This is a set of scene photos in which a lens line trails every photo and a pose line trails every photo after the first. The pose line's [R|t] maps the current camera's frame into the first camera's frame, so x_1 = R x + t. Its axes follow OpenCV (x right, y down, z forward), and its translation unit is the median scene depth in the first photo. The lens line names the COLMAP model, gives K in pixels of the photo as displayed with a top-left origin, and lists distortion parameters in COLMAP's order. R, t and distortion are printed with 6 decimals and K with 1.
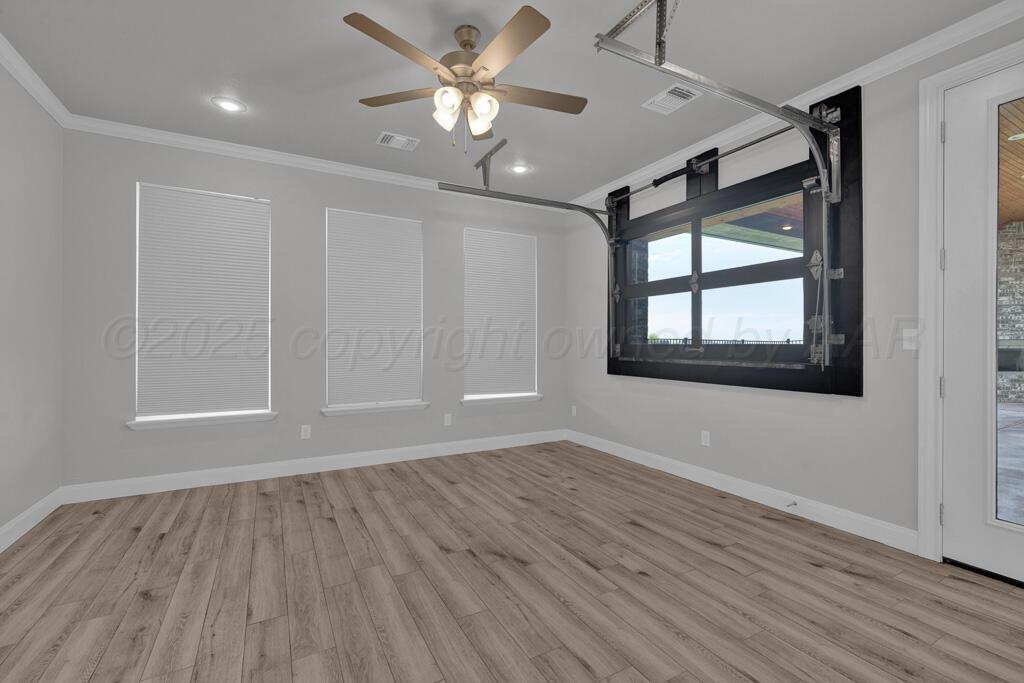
lens RADIAL K [[438.5, 0, 510.8], [0, 438.5, 341.8], [0, 0, 1]] dist [-0.000873, -0.000320]
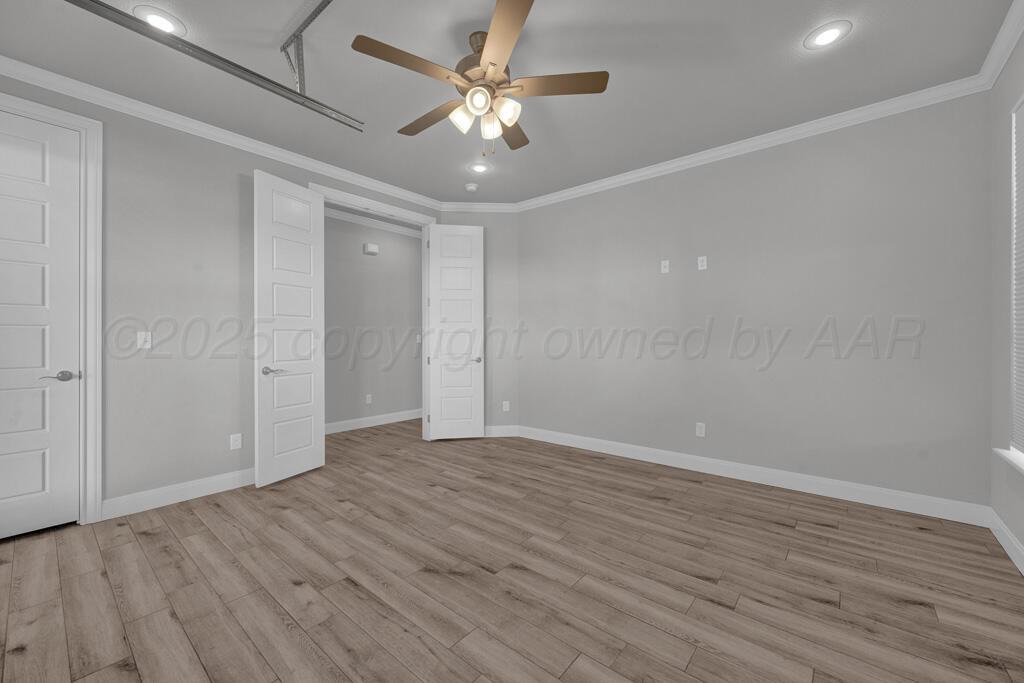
lens RADIAL K [[404.0, 0, 512.2], [0, 404.0, 340.4], [0, 0, 1]] dist [0.000476, -0.000941]
pose [[-0.930954, 0.003916, -0.365115, 0.177388], [0.003924, 0.999992, 0.000719, 0.002543], [0.365114, -0.000764, -0.930962, 1.882460]]
